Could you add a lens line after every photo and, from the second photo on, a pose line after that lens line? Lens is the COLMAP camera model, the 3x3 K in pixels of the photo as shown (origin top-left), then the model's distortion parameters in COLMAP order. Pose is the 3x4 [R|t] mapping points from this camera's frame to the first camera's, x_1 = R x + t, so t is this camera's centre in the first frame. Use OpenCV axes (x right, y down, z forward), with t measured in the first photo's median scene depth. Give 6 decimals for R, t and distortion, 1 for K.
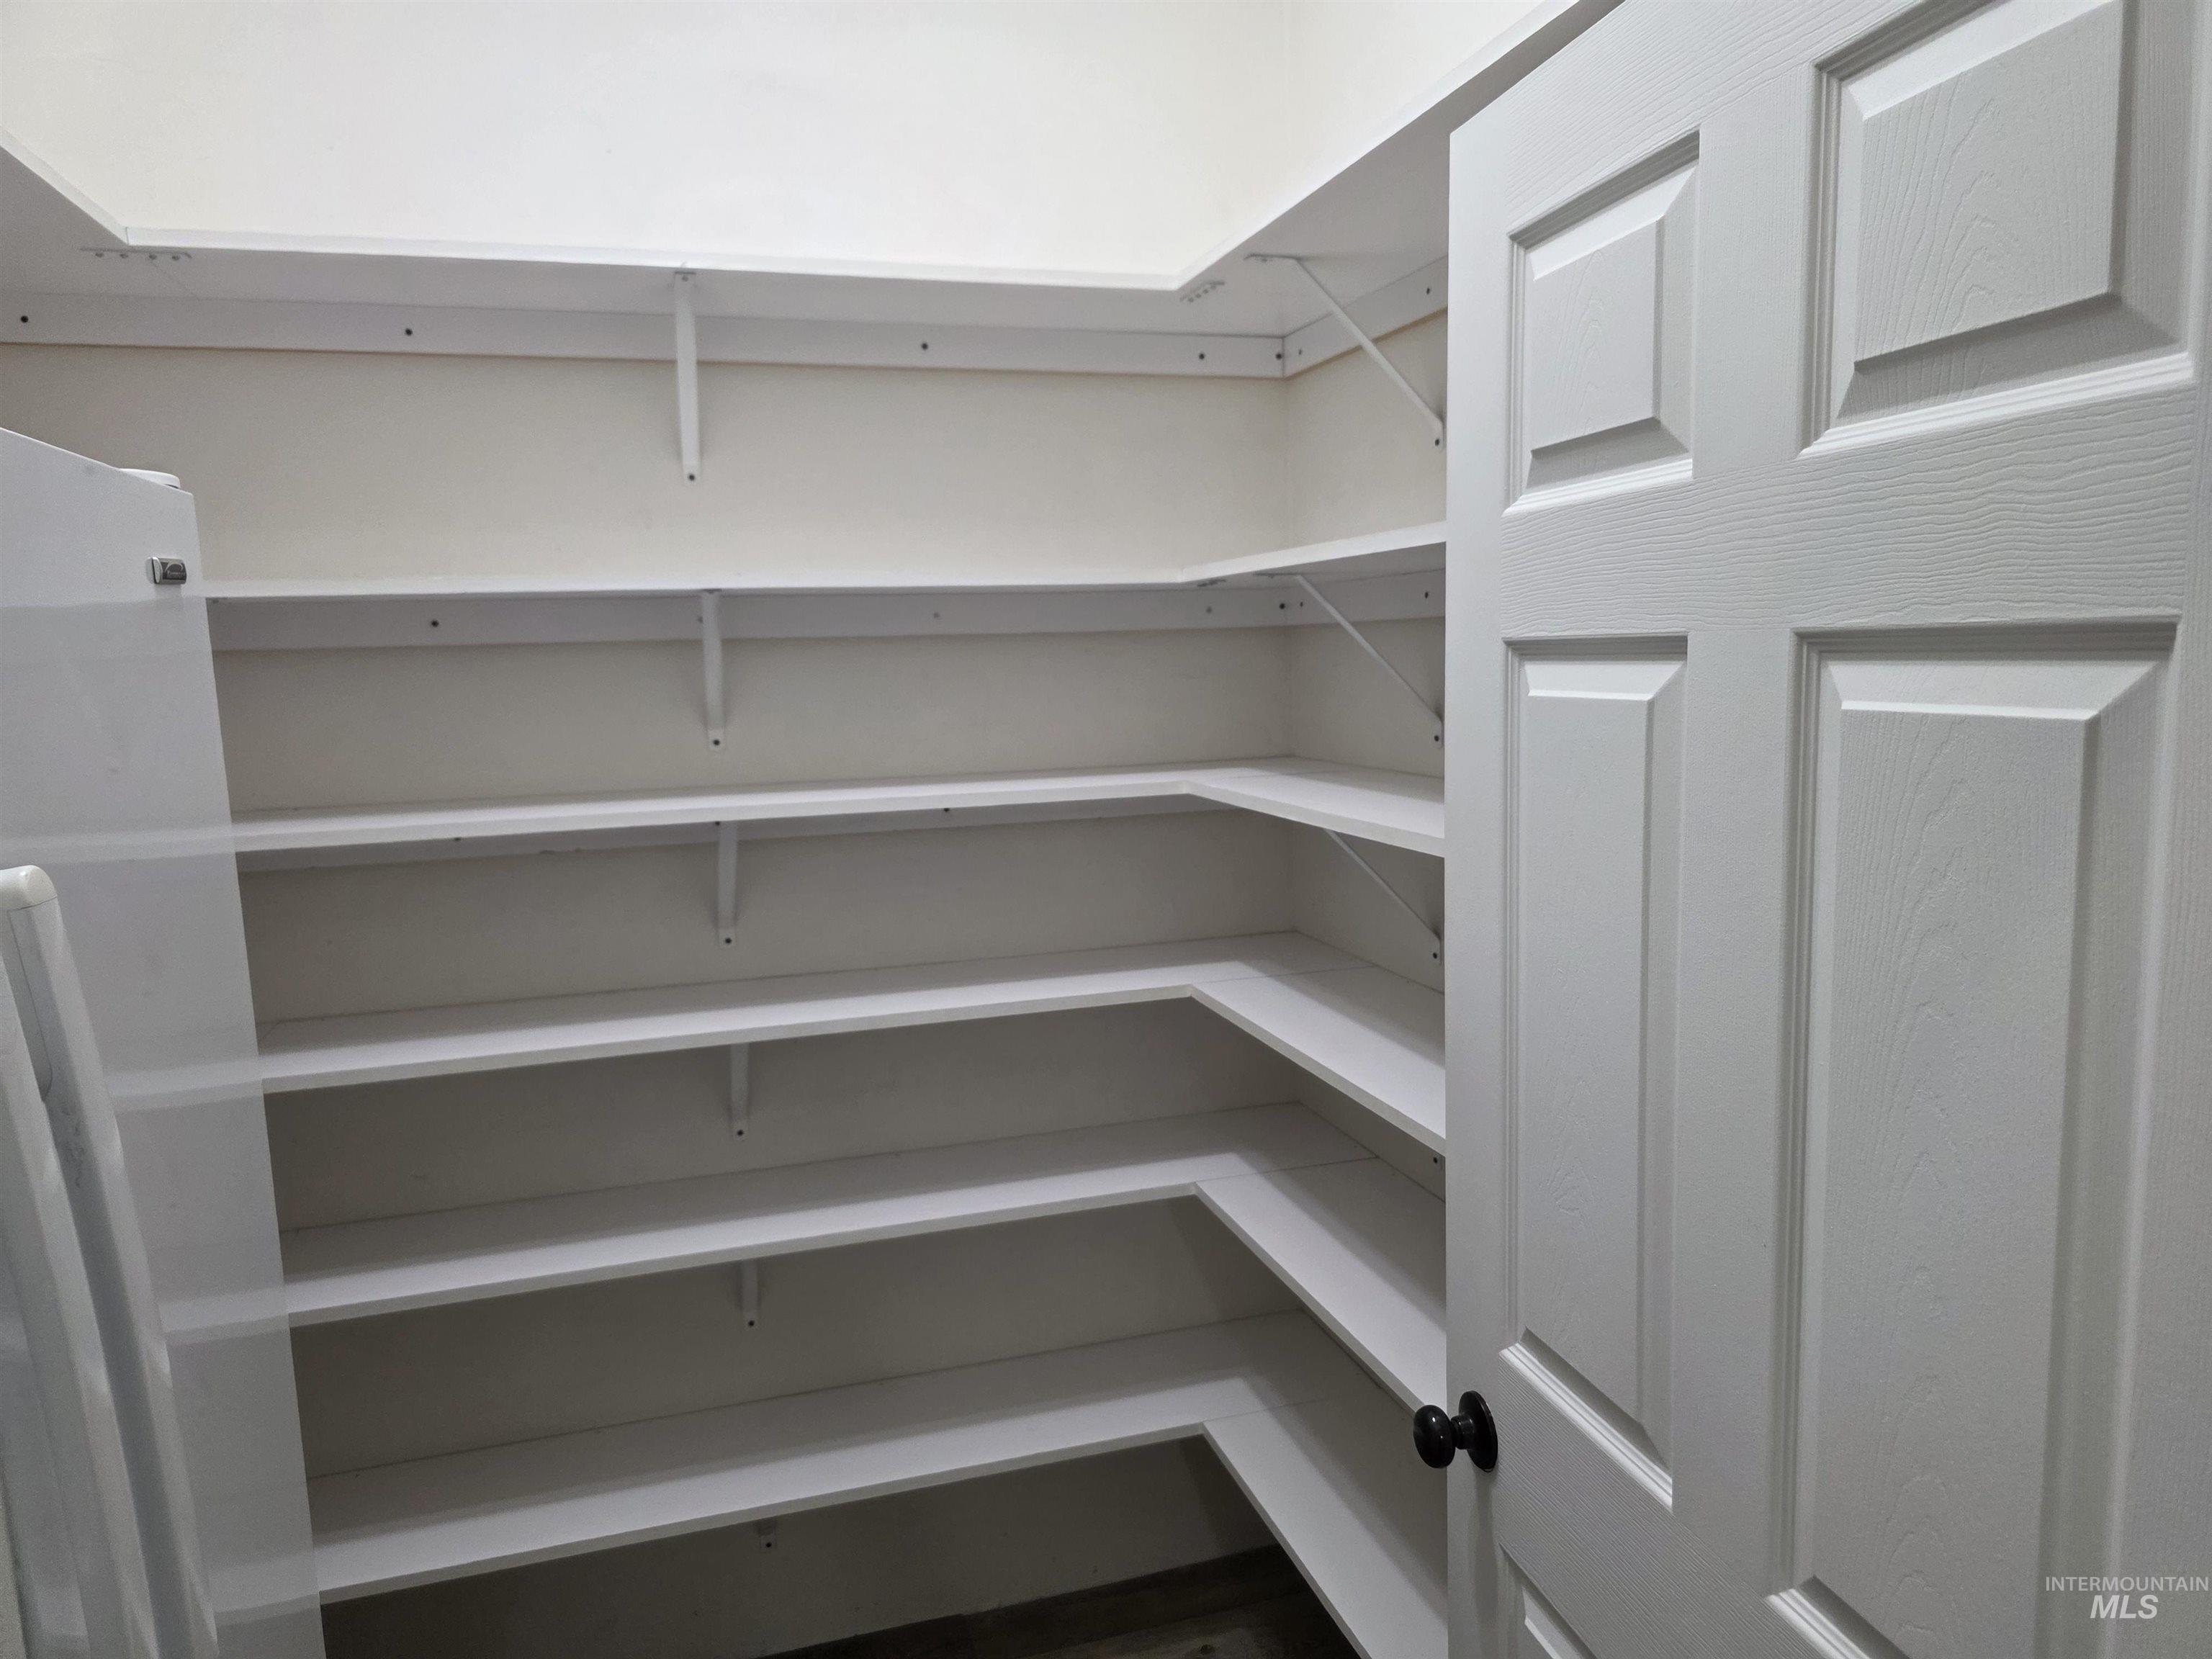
lens RADIAL K [[1446.9, 0, 1107.3], [0, 1446.9, 870.7], [0, 0, 1]] dist [0.029746, -0.084630]
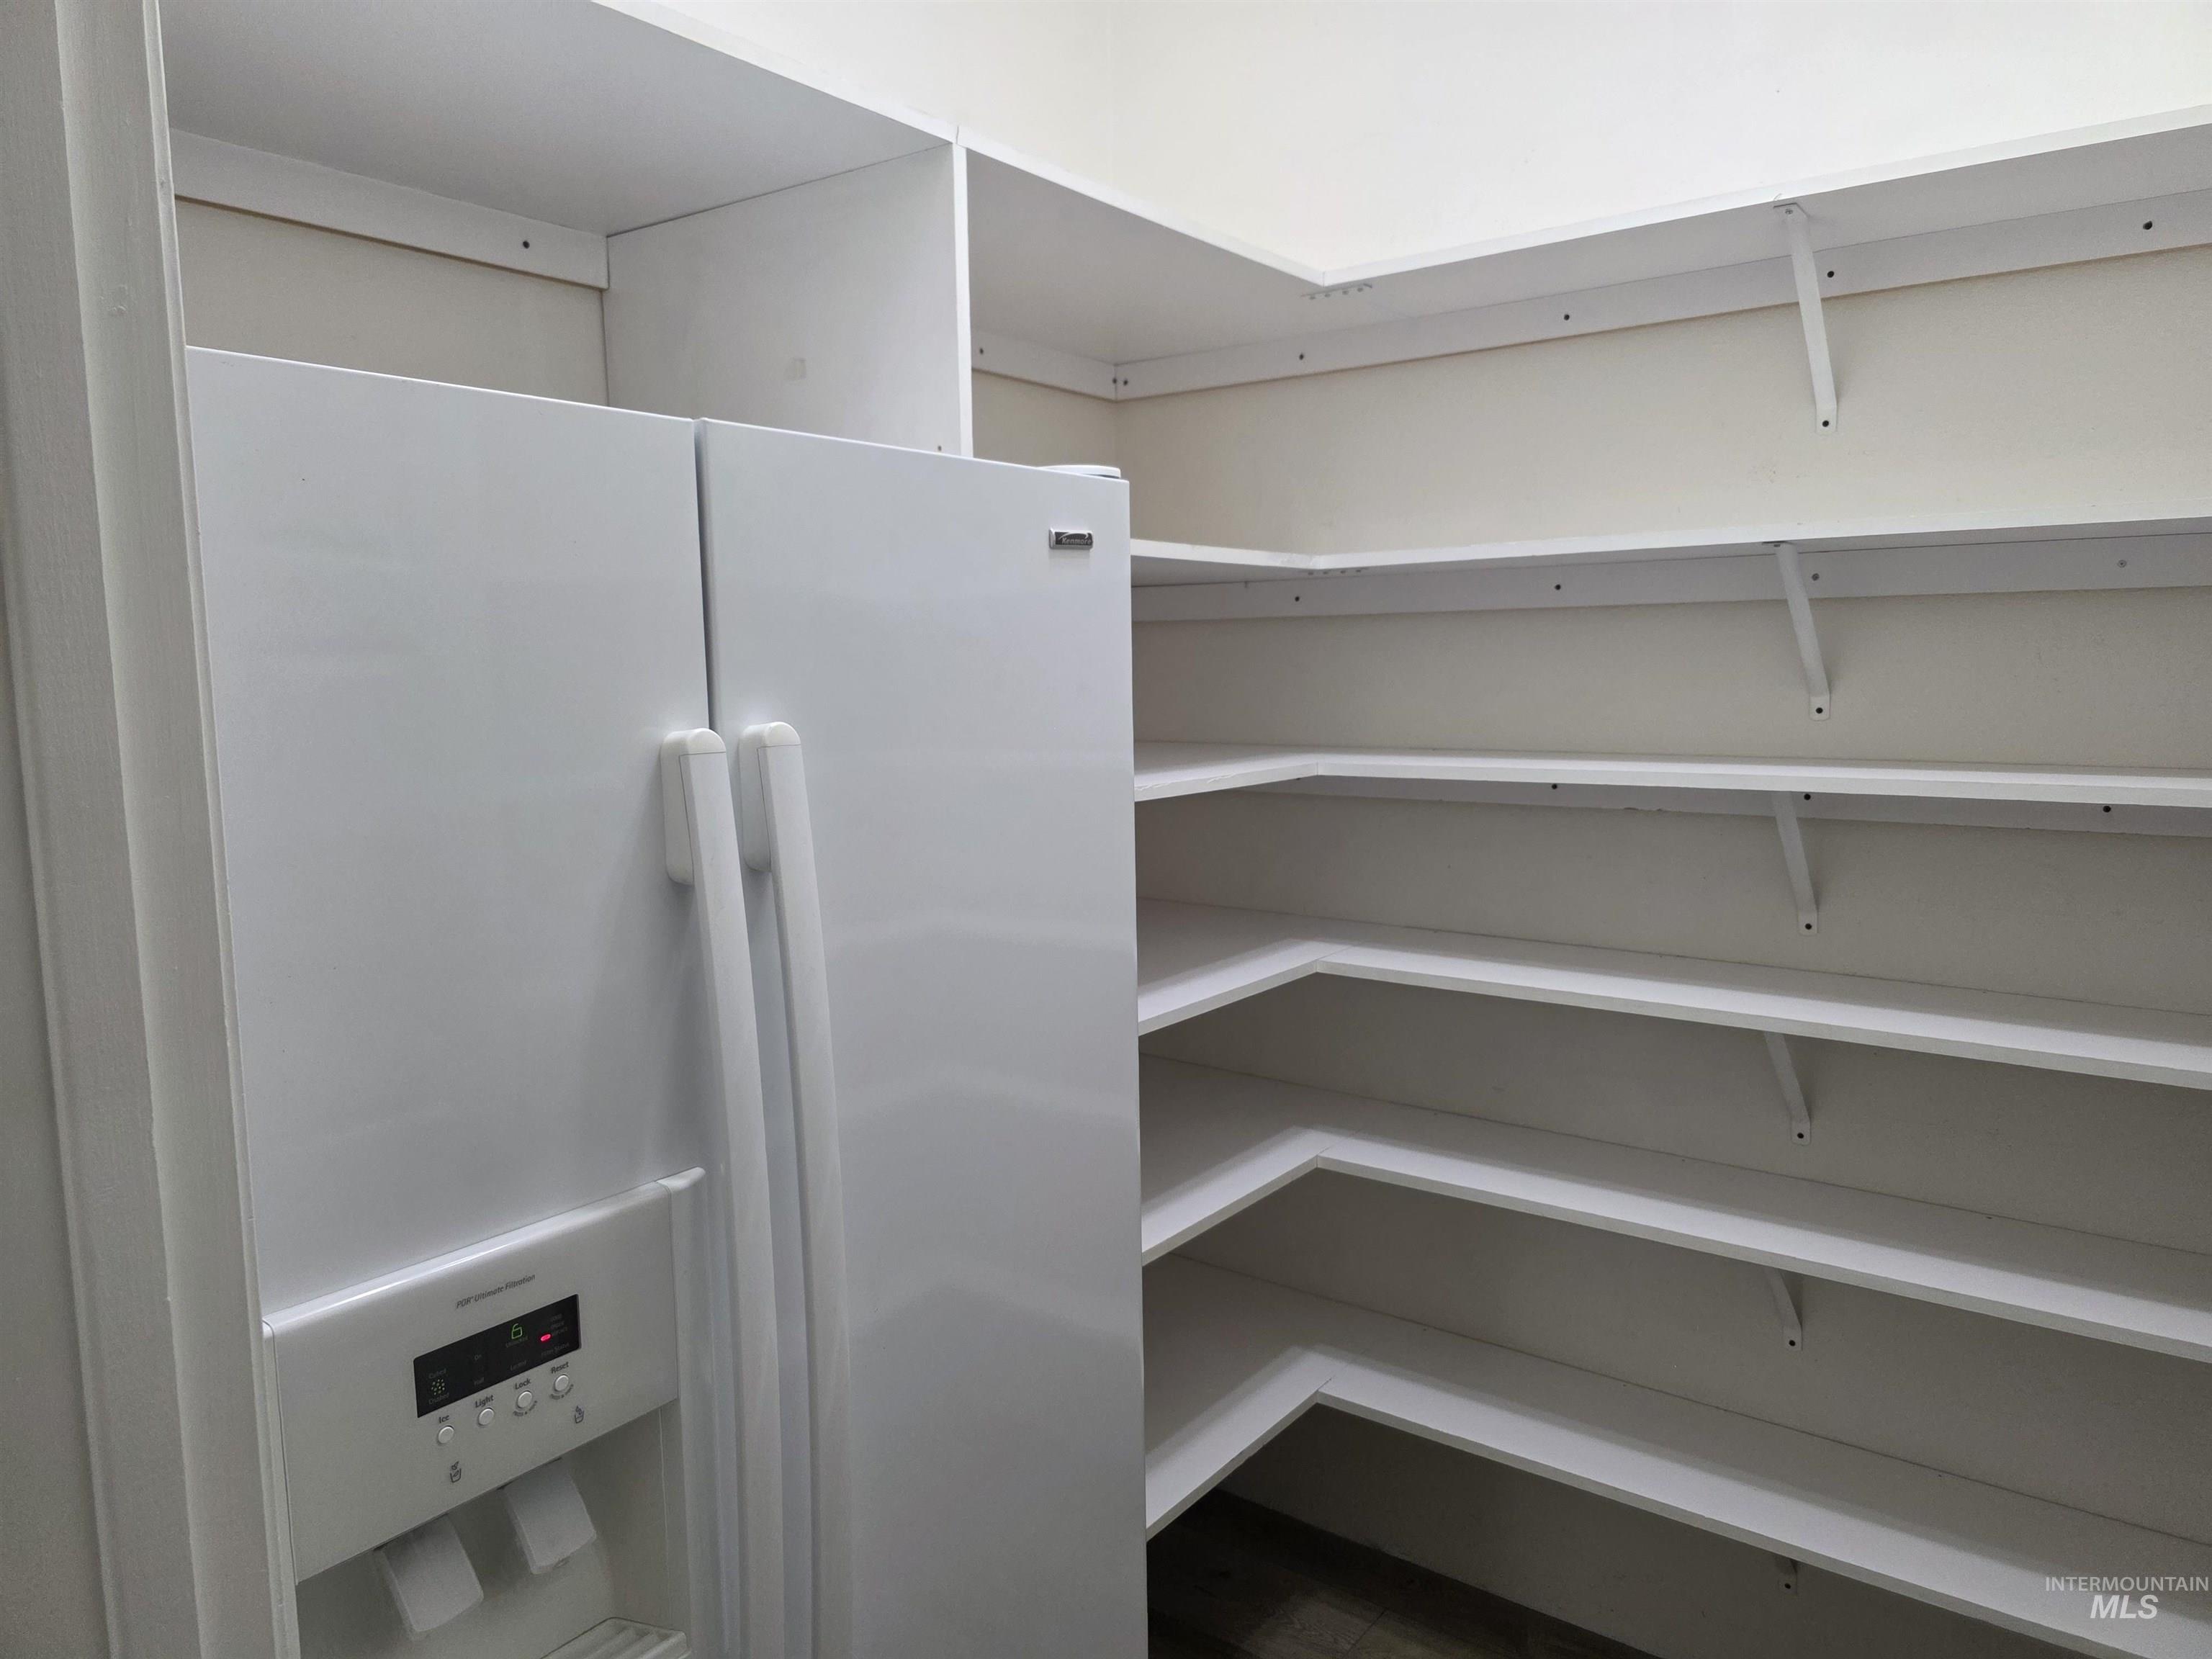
lens RADIAL K [[1484.3, 0, 1106.0], [0, 1484.3, 829.5], [0, 0, 1]] dist [0.085876, -0.090678]
pose [[0.587208, 0.115553, -0.801146, 0.264794], [-0.116104, 0.991547, 0.057916, -0.017922], [0.801066, 0.059008, 0.595660, 0.077373]]
